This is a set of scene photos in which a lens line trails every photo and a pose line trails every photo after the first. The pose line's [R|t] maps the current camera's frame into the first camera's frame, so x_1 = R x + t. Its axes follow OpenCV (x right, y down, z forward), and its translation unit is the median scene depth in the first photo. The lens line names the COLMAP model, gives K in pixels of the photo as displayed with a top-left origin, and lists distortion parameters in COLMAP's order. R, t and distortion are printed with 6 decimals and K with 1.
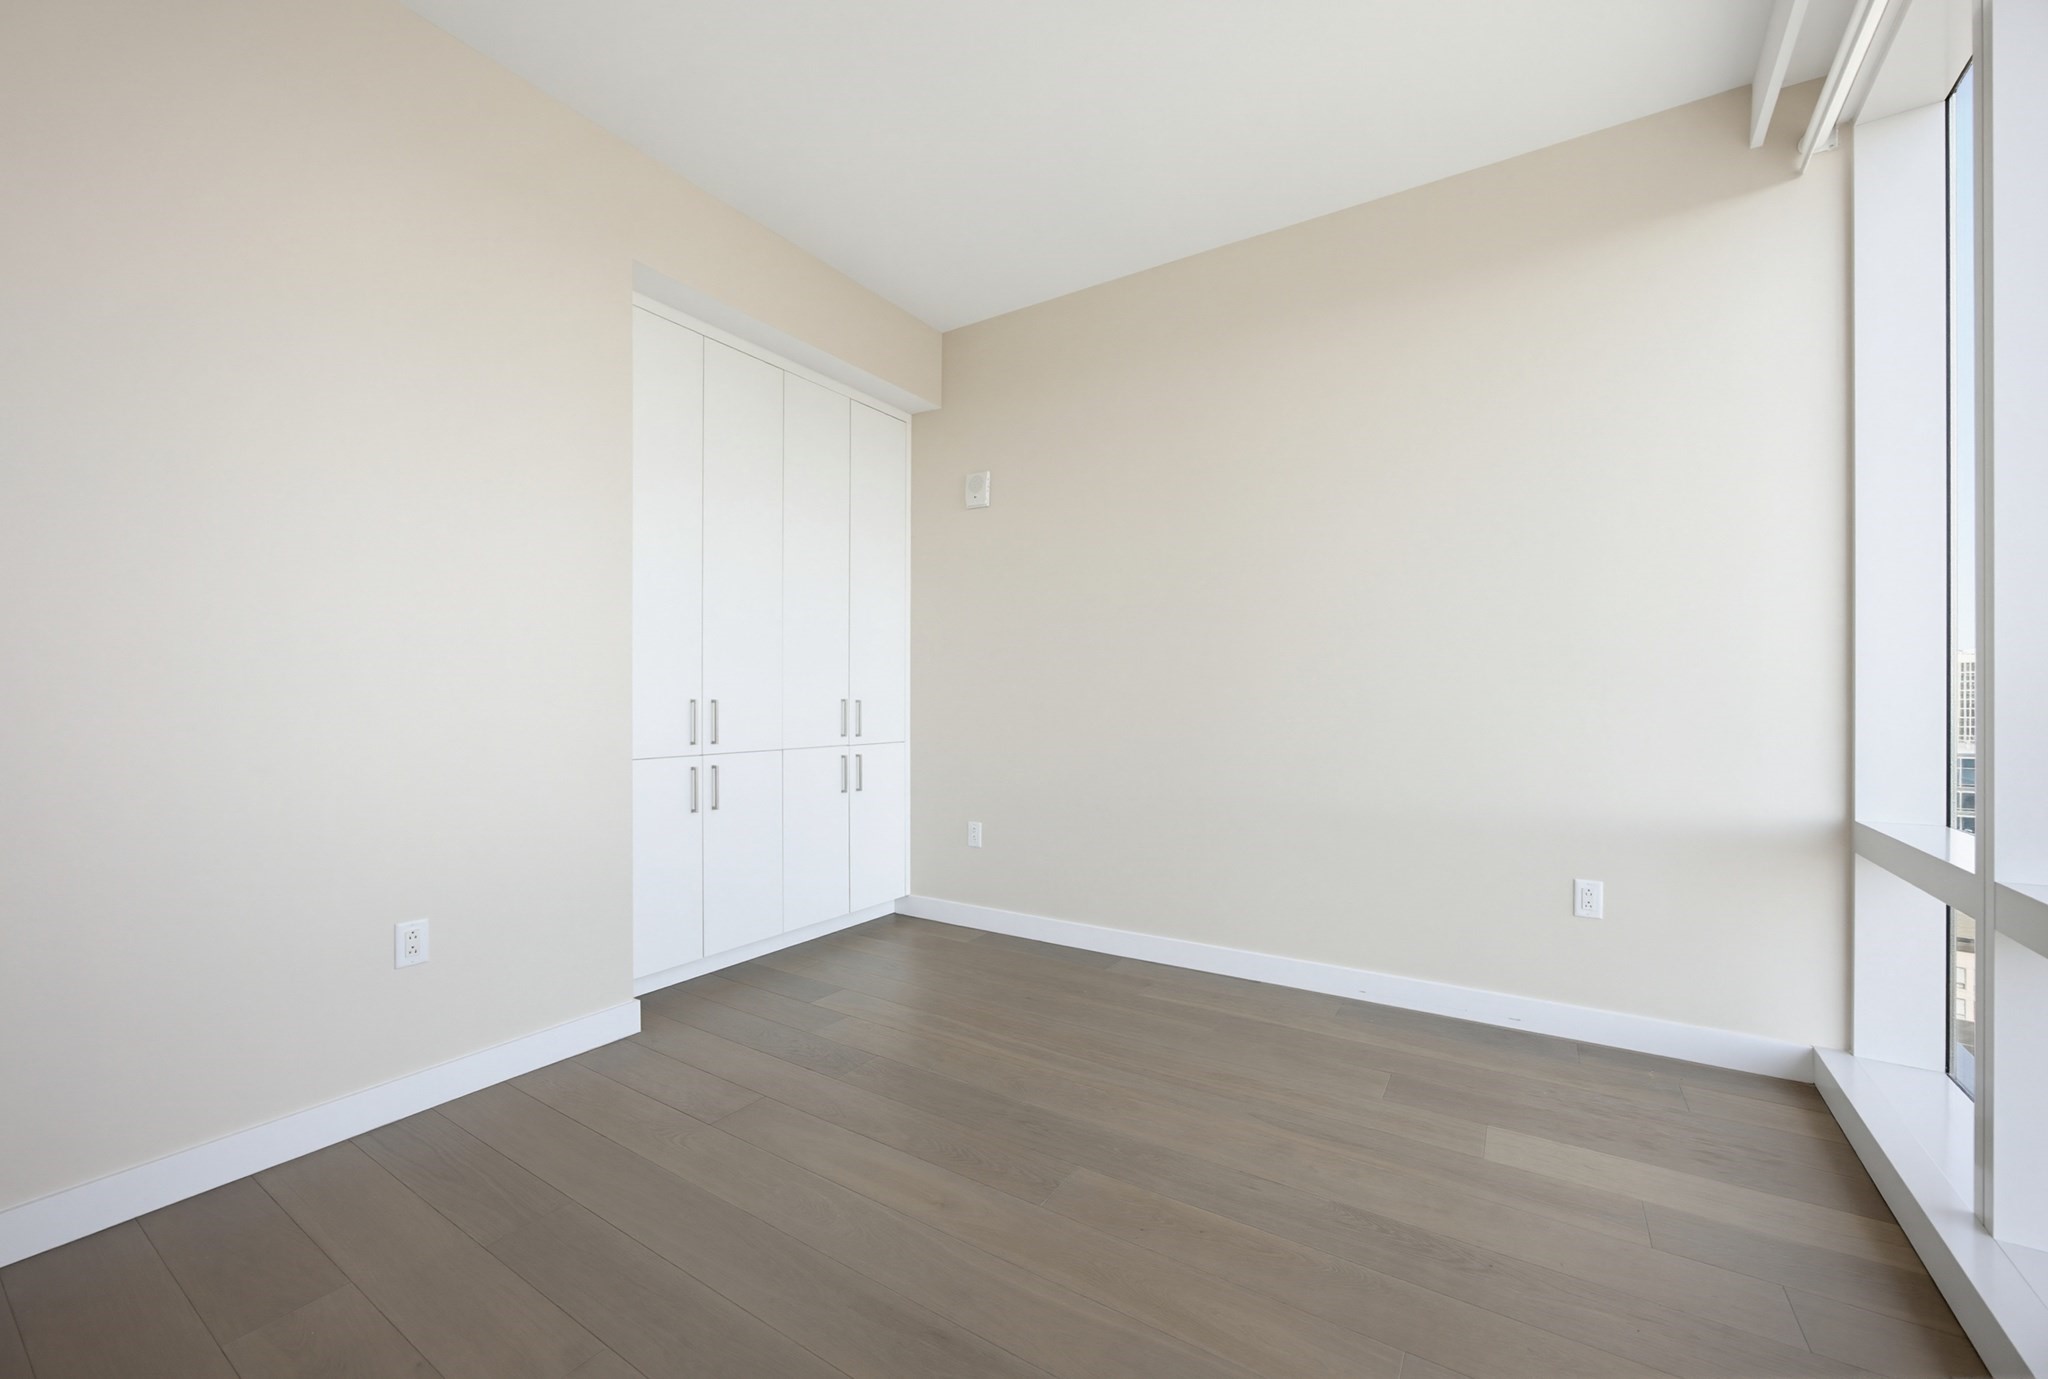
lens RADIAL K [[808.5, 0, 1024.0], [0, 808.5, 689.5], [0, 0, 1]] dist [-0.000021, -0.000001]
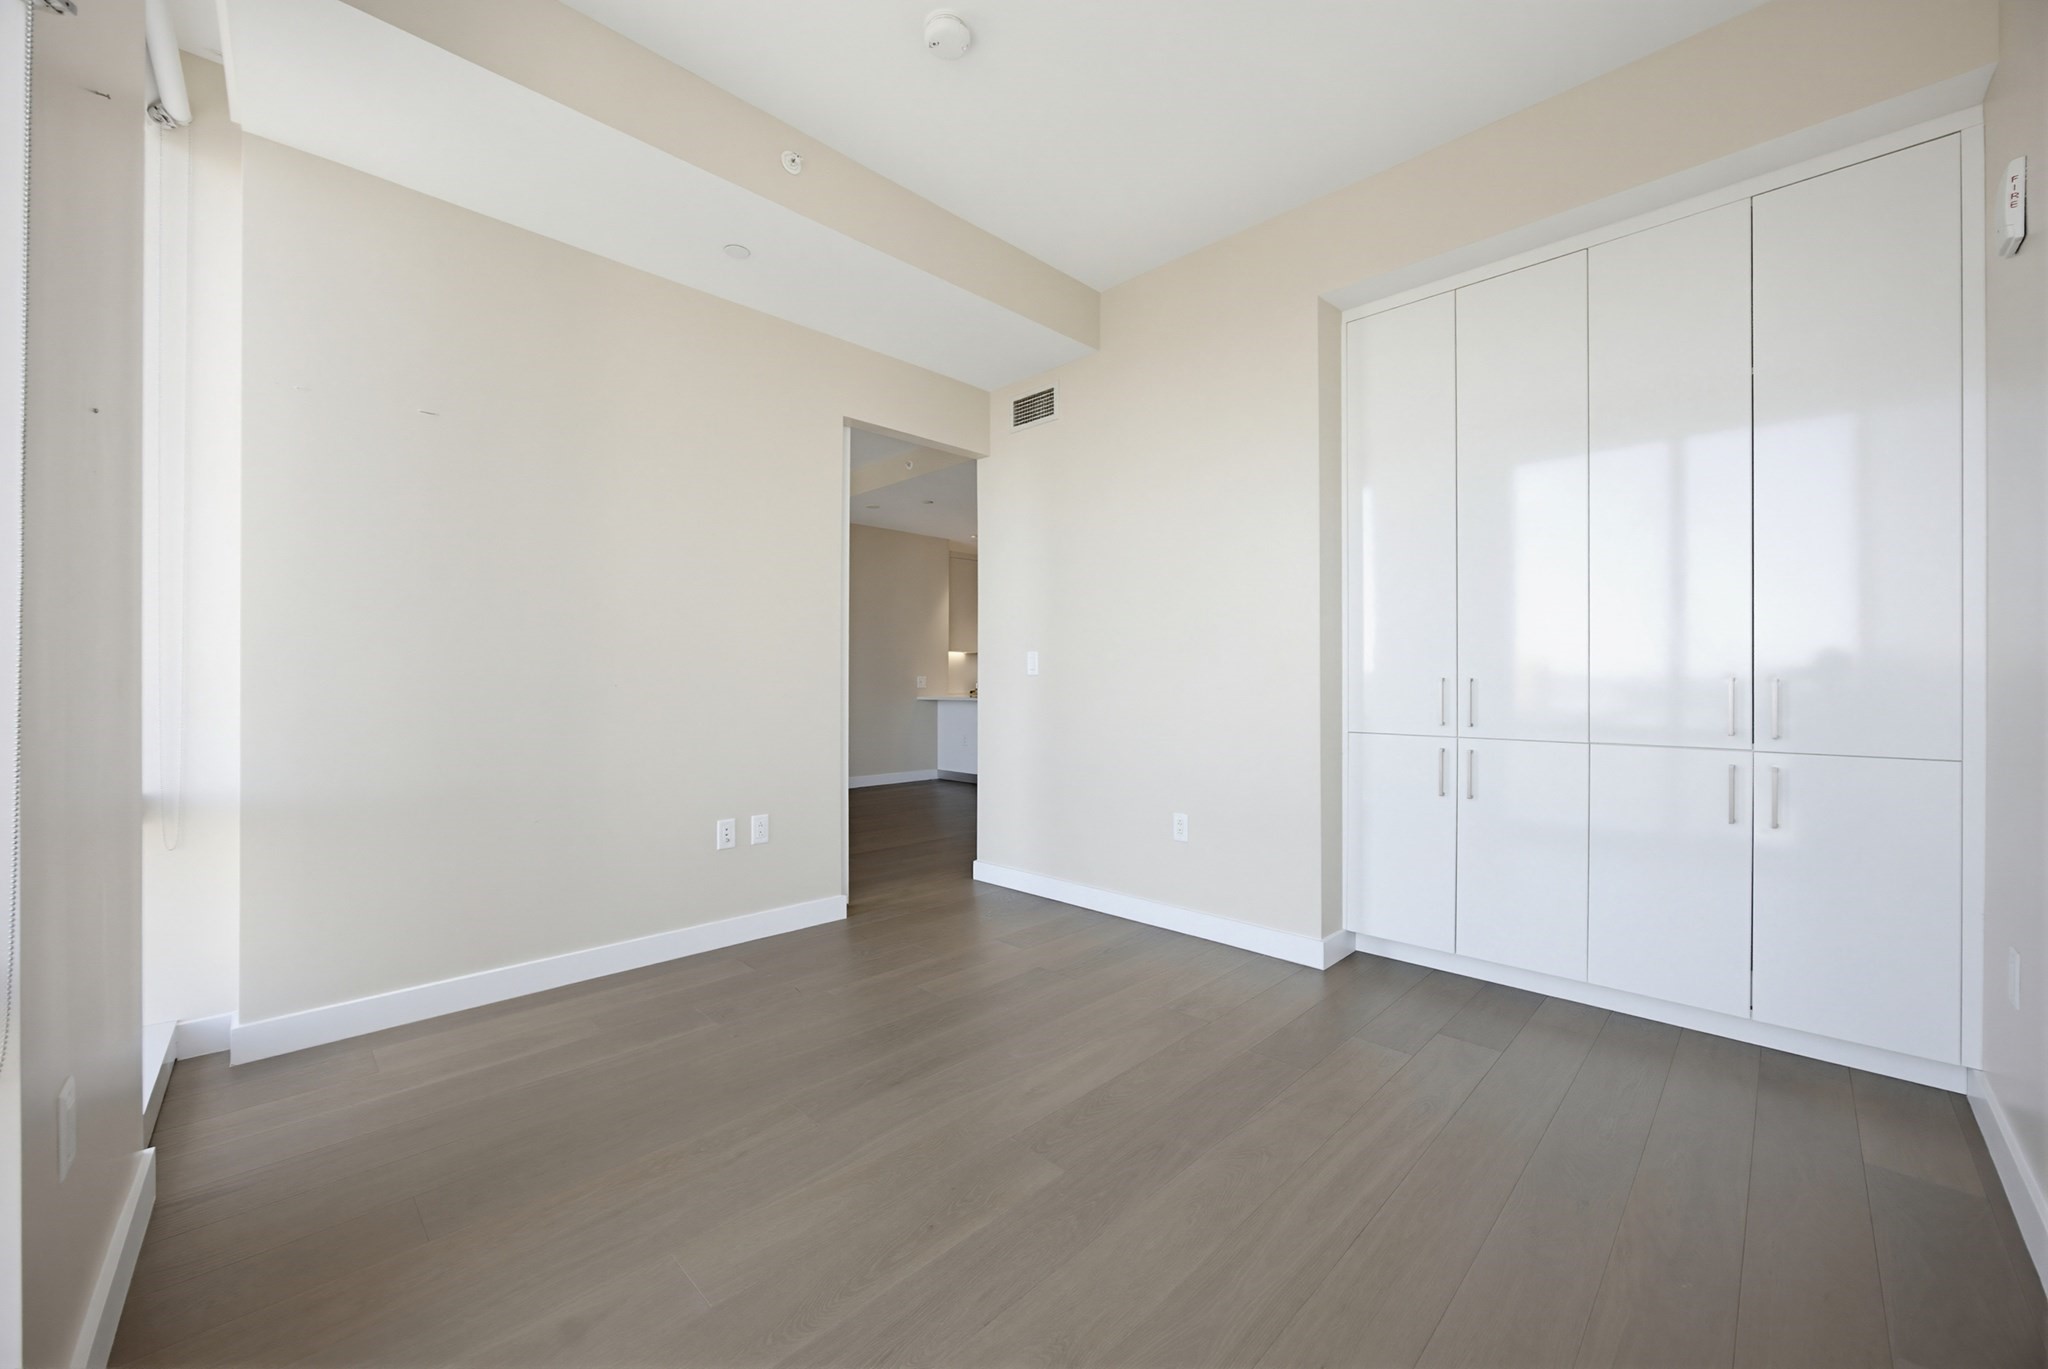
lens RADIAL K [[798.6, 0, 1028.9], [0, 798.6, 674.0], [0, 0, 1]] dist [-0.031919, 0.013871]
pose [[-0.192621, 0.002260, -0.981271, 0.641856], [0.013192, 0.999913, -0.000286, 0.001260], [0.981185, -0.013000, -0.192634, 0.742813]]
